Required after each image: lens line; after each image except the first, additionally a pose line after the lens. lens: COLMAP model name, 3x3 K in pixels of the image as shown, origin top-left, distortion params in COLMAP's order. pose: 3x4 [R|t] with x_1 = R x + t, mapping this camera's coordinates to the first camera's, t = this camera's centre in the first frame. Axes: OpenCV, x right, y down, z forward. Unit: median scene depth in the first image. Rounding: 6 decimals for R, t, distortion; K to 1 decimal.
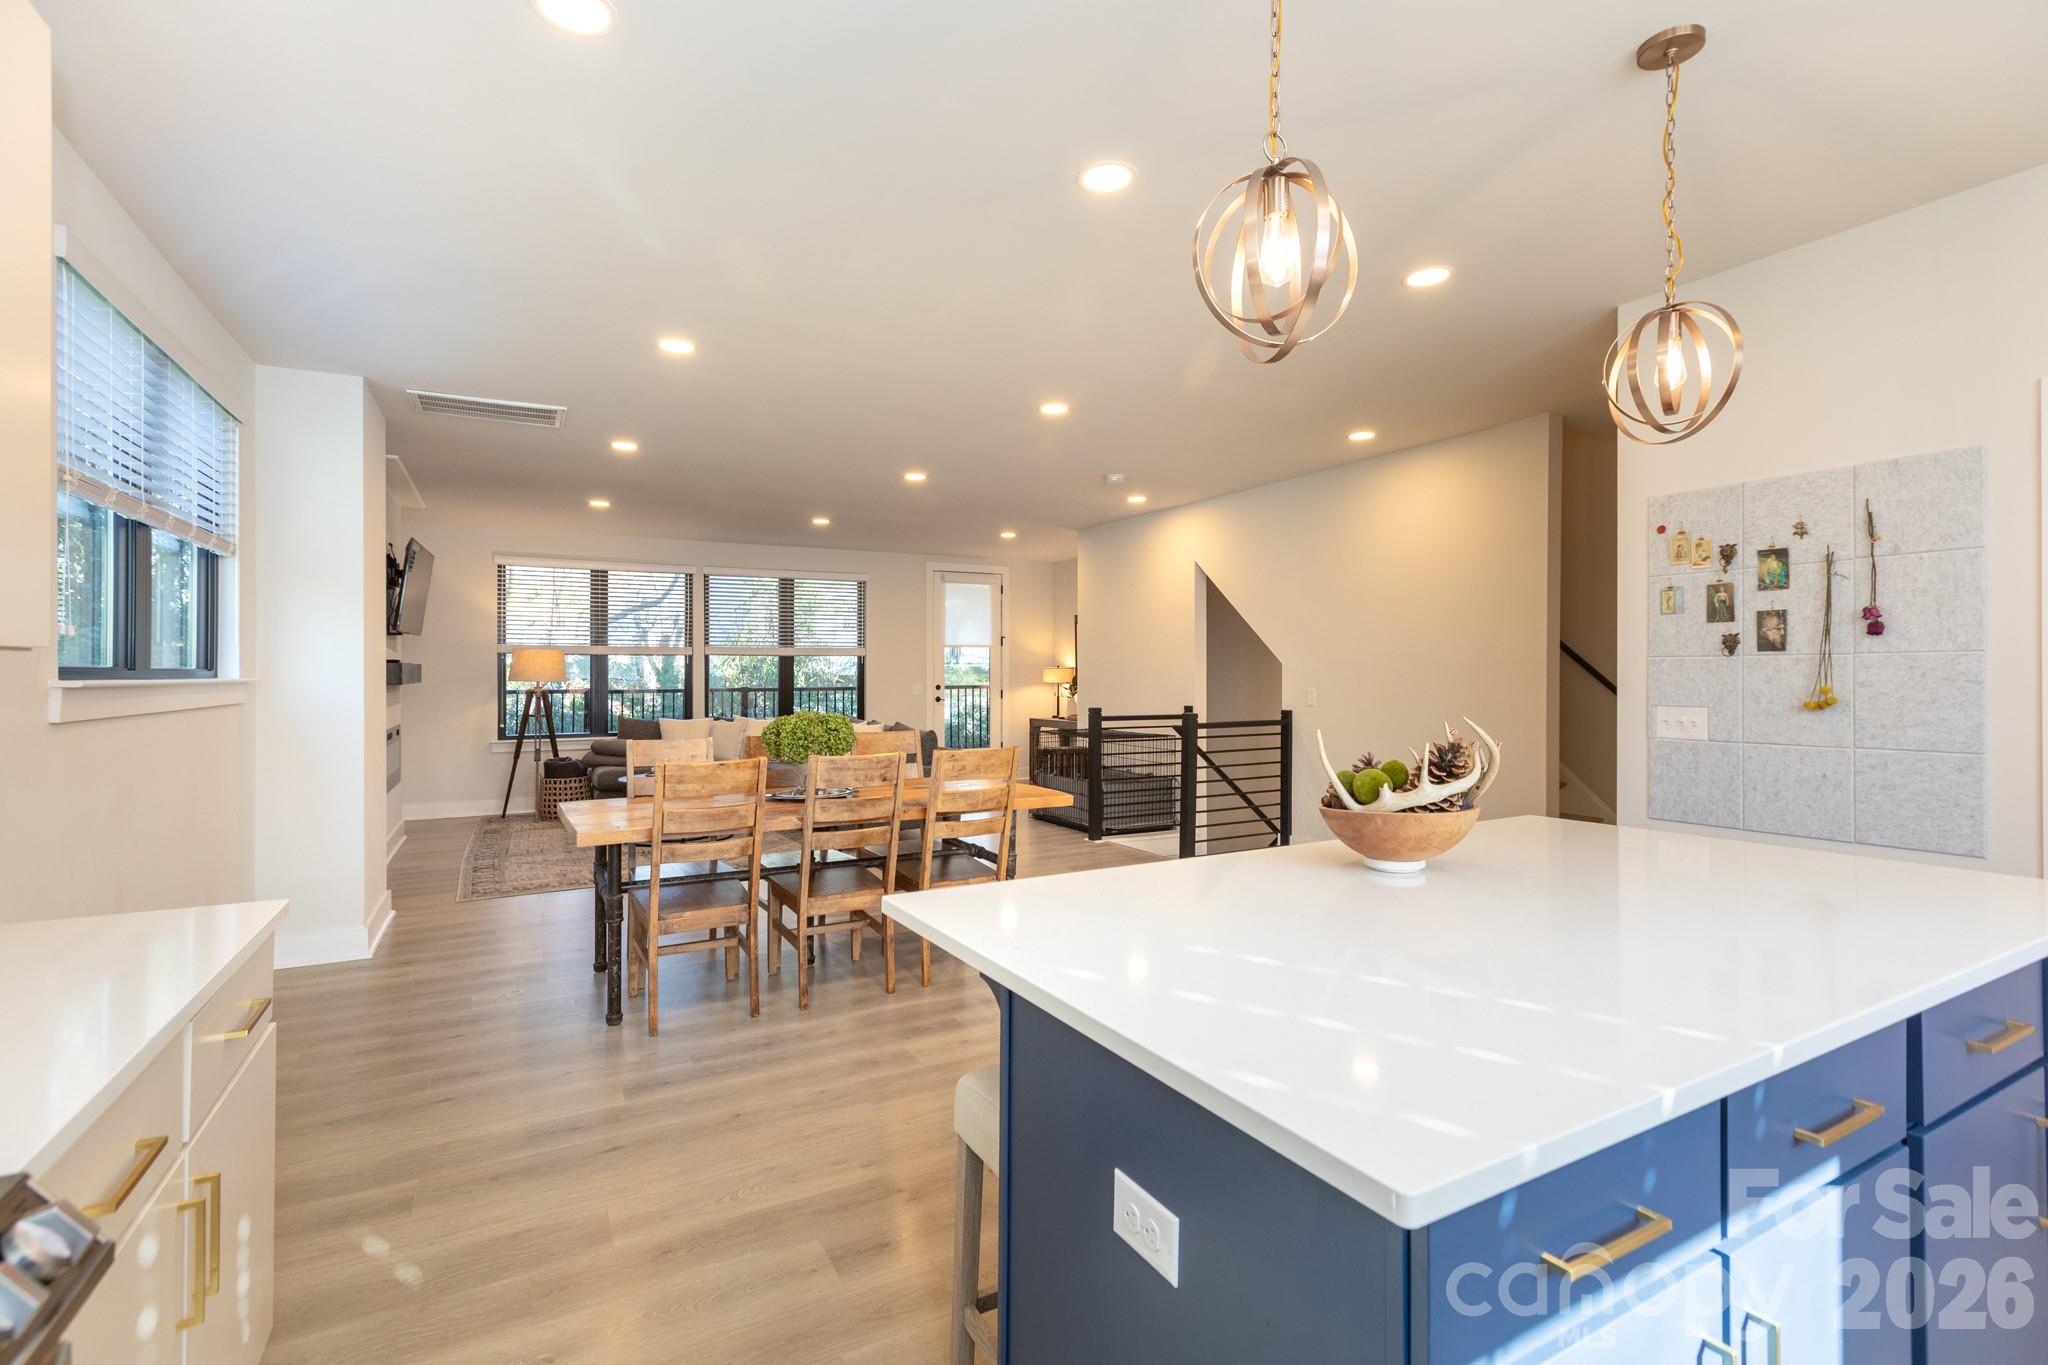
lens RADIAL K [[931.0, 0, 1006.2], [0, 931.0, 669.1], [0, 0, 1]] dist [0.003154, -0.001431]
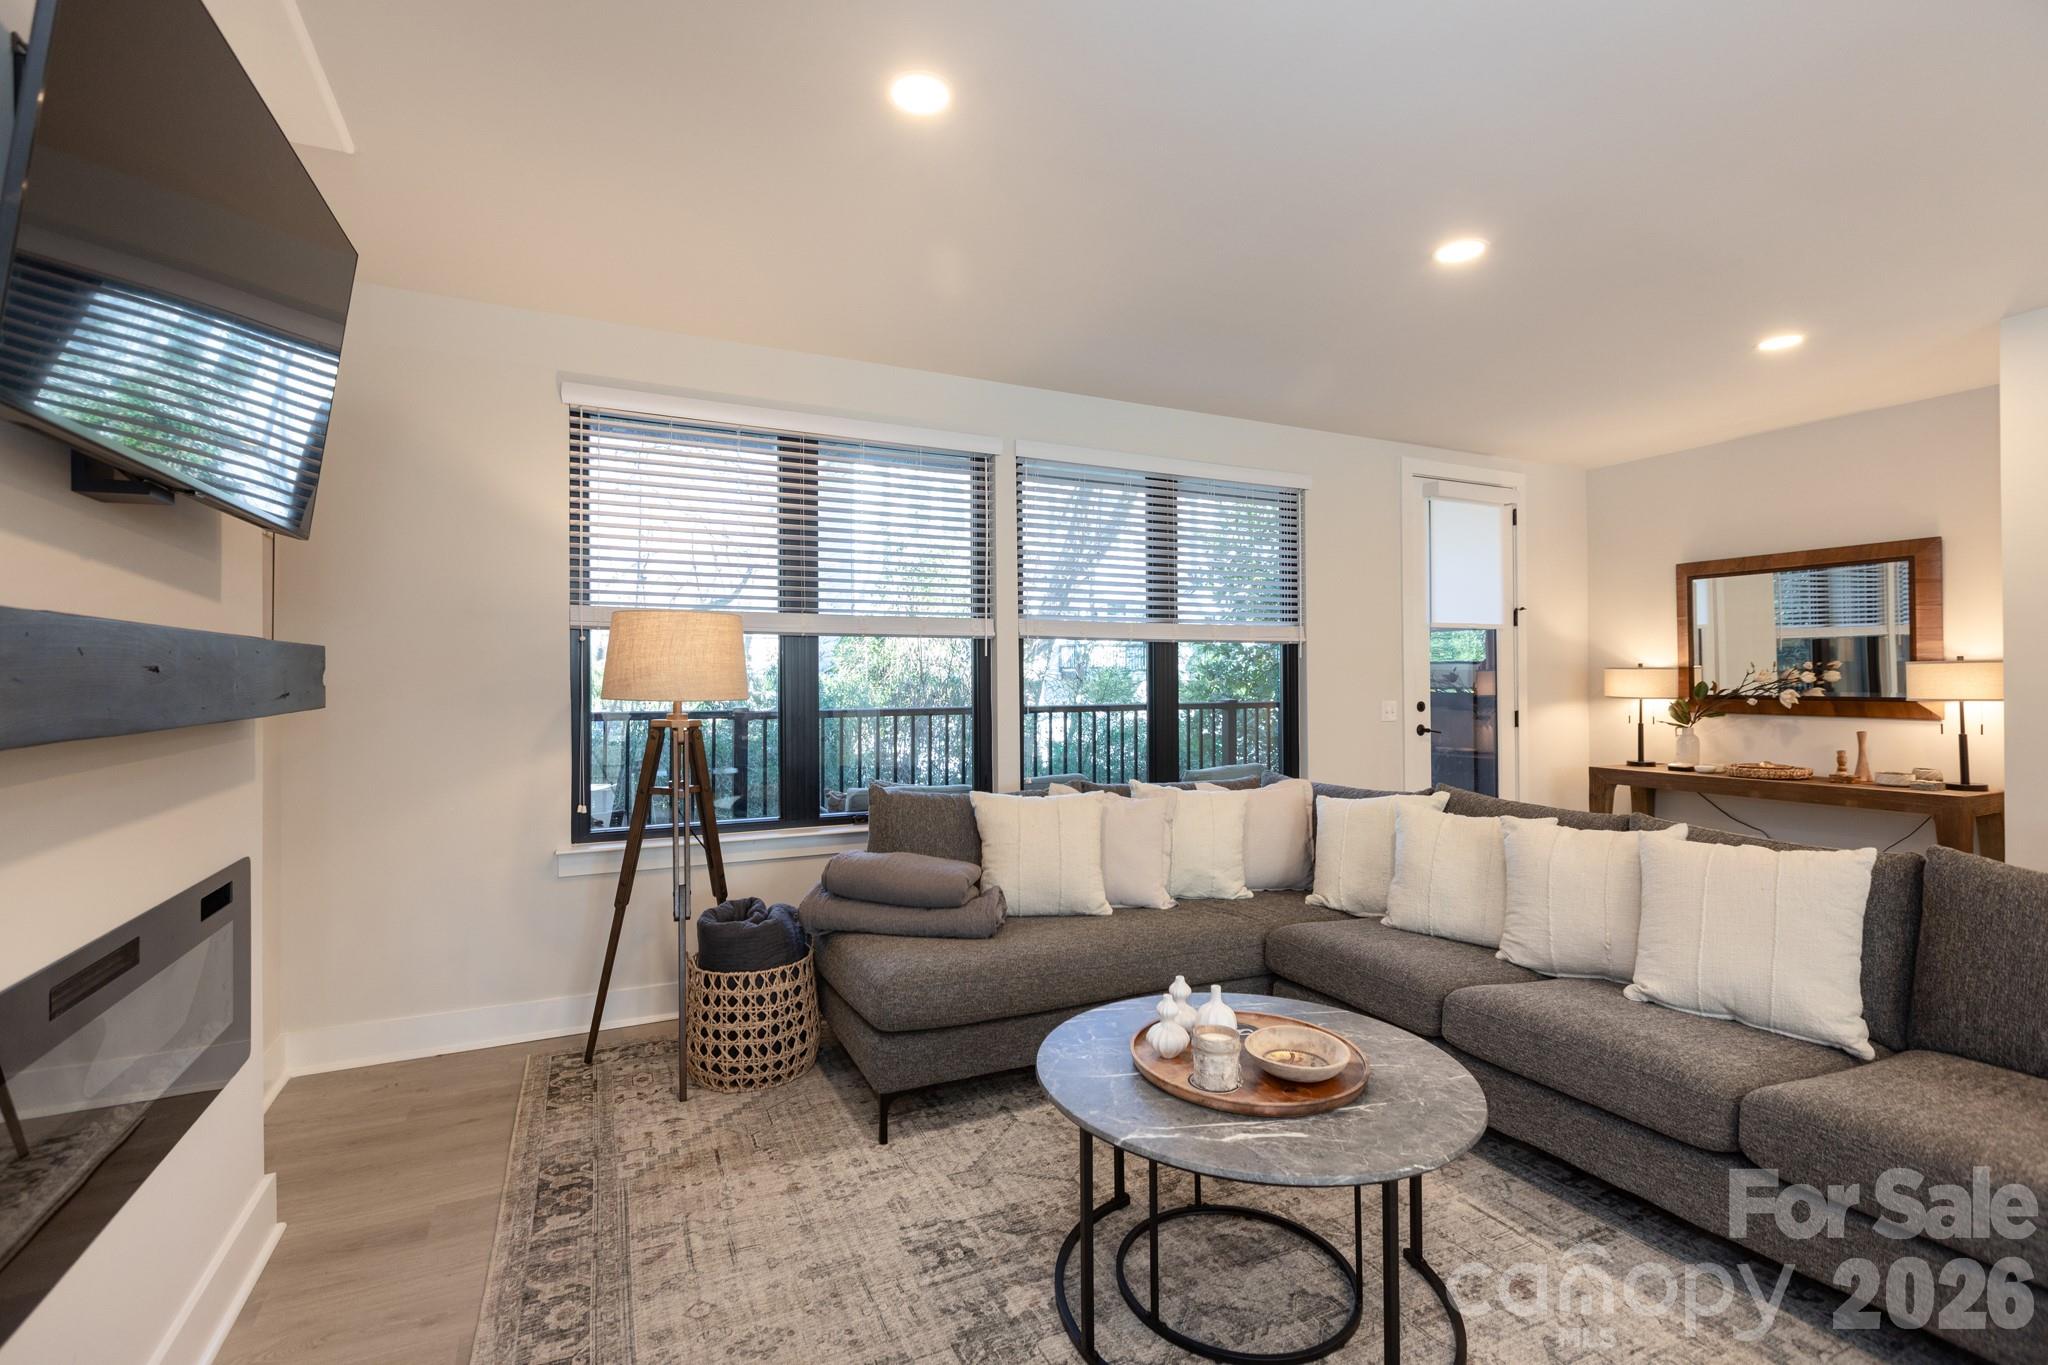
lens RADIAL K [[931.0, 0, 1023.5], [0, 931.0, 673.2], [0, 0, 1]] dist [0.003154, -0.001431]
pose [[0.999301, 0.000693, -0.037375, -0.532235], [-0.000652, 0.999999, 0.001127, 0.003975], [0.037376, -0.001102, 0.999301, 0.960021]]
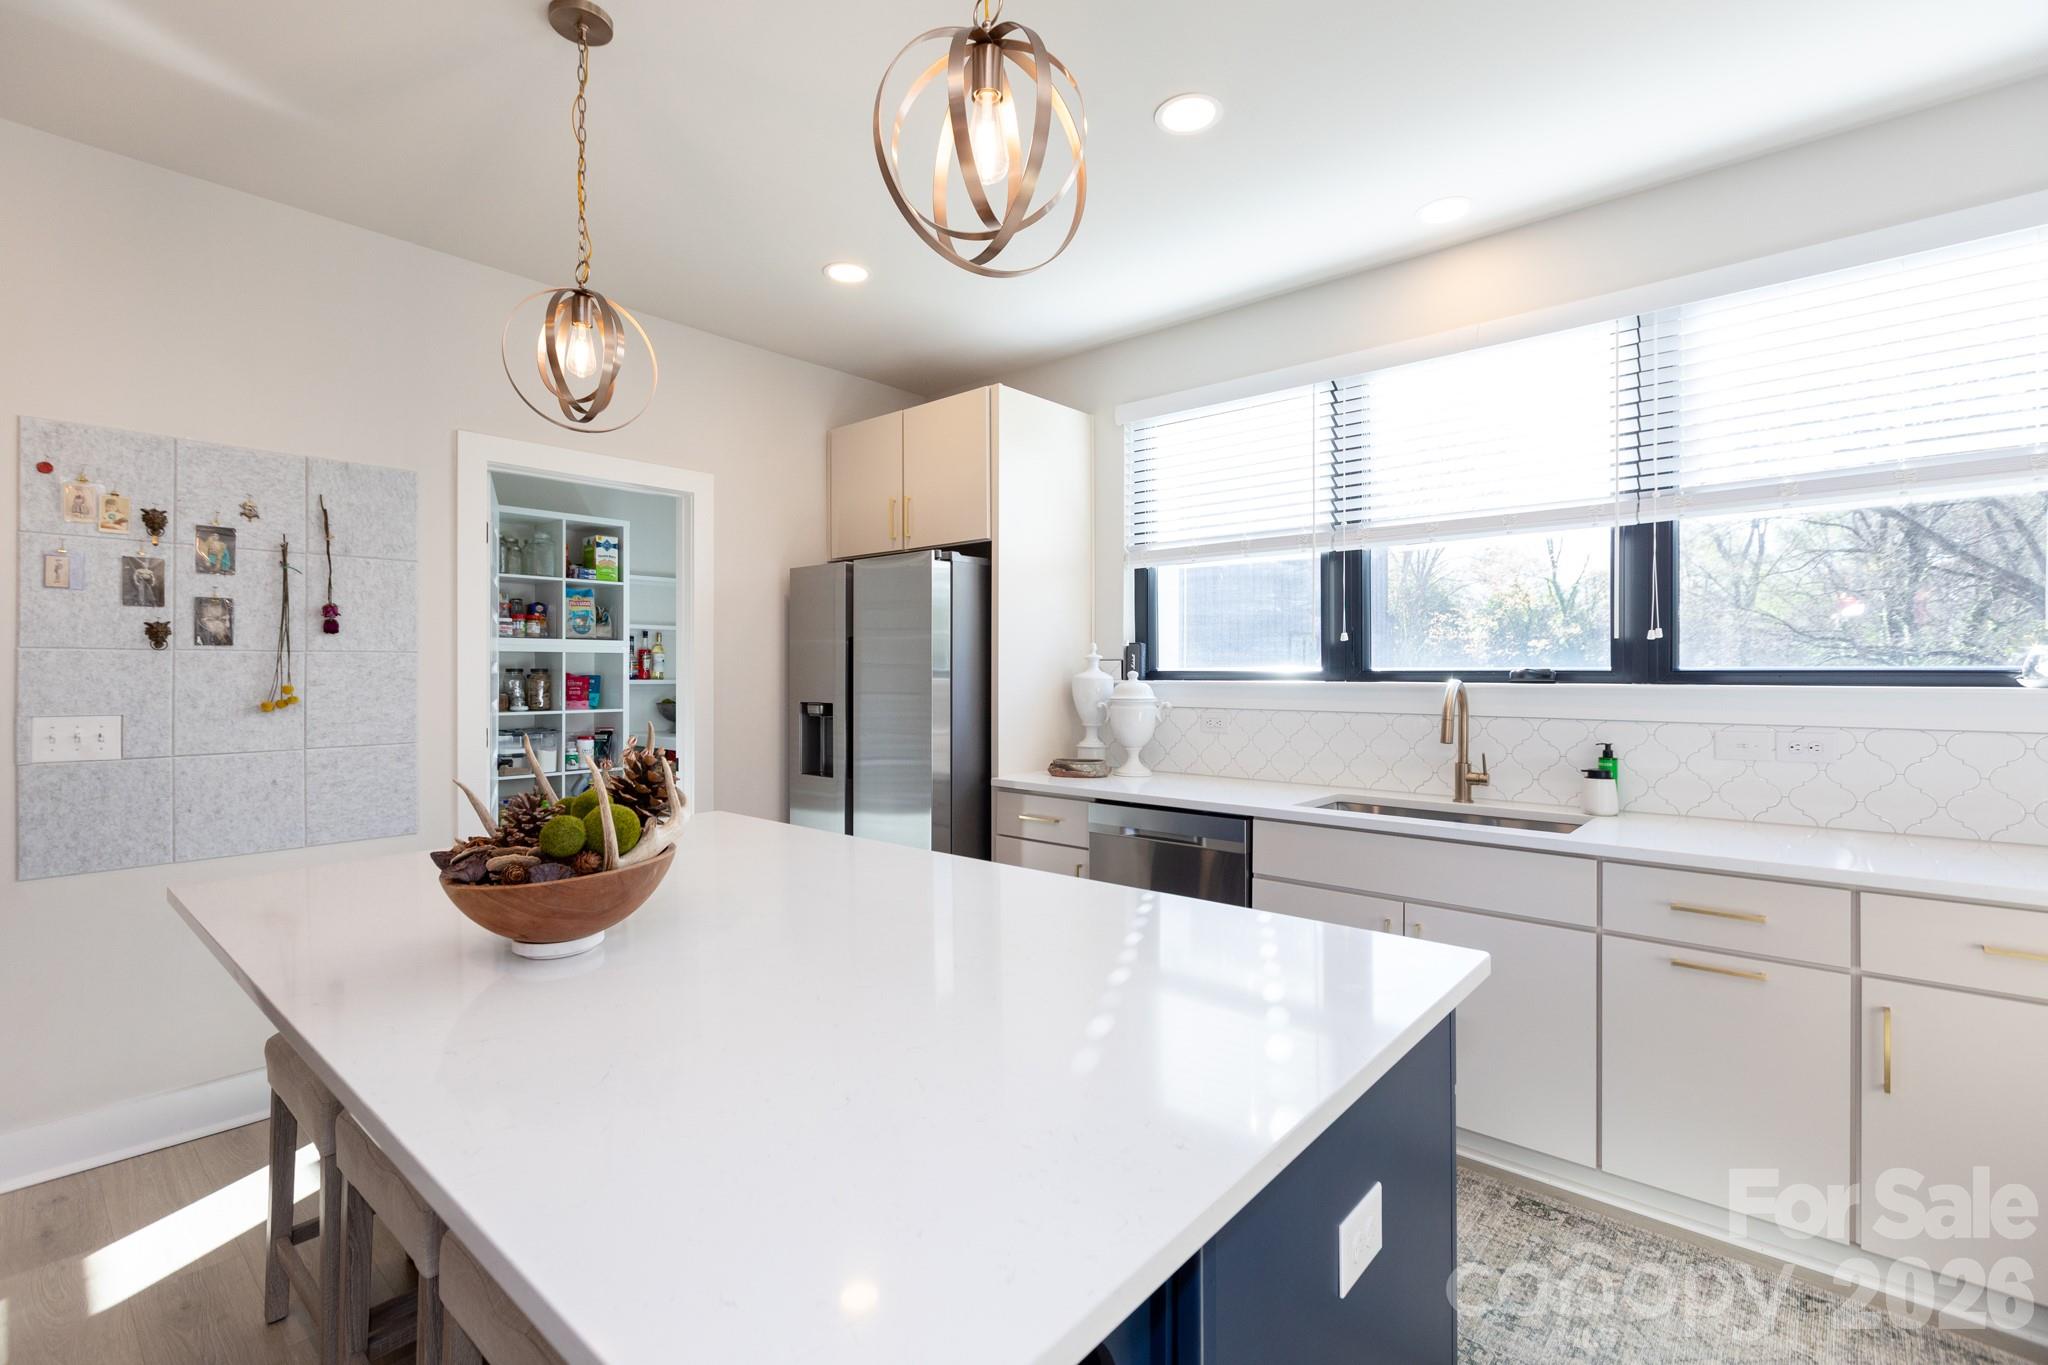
lens RADIAL K [[931.0, 0, 1012.6], [0, 931.0, 679.5], [0, 0, 1]] dist [0.003154, -0.001431]
pose [[-0.358136, -0.004509, 0.933659, -0.132897], [-0.005775, 0.999980, 0.002615, 0.003038], [-0.933652, -0.004455, -0.358155, 0.342648]]
